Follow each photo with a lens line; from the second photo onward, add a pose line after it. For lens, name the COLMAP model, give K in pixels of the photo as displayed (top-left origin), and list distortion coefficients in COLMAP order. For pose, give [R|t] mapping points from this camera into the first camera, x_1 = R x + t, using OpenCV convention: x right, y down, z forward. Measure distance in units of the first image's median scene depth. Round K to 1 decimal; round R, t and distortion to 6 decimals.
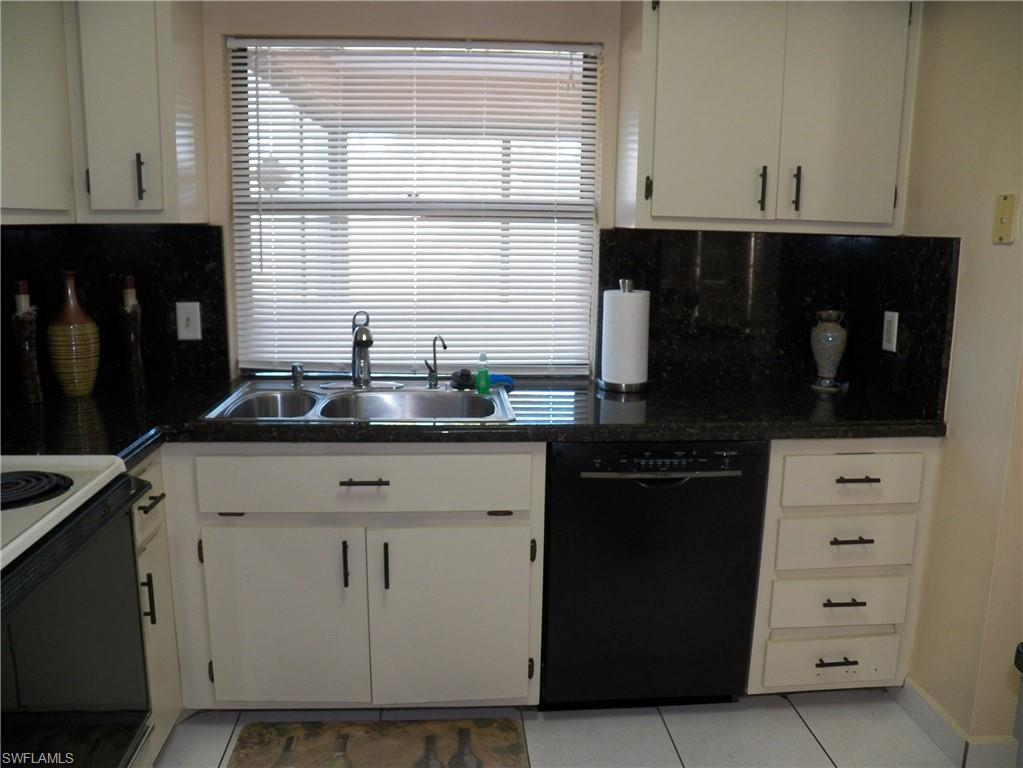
lens RADIAL K [[835.0, 0, 494.1], [0, 835.0, 385.0], [0, 0, 1]] dist [-0.129444, 0.101577]
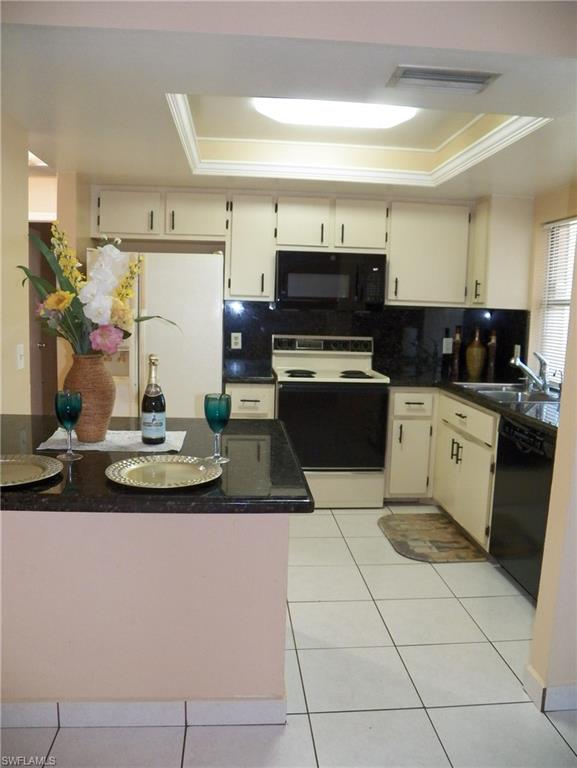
lens RADIAL K [[626.9, 0, 288.5], [0, 626.9, 384.0], [0, 0, 1]] dist [-0.129444, 0.101577]
pose [[0.020536, 0.116169, -0.993017, 1.481144], [-0.219873, 0.969435, 0.108864, -0.051516], [0.975312, 0.216102, 0.045450, 0.404388]]
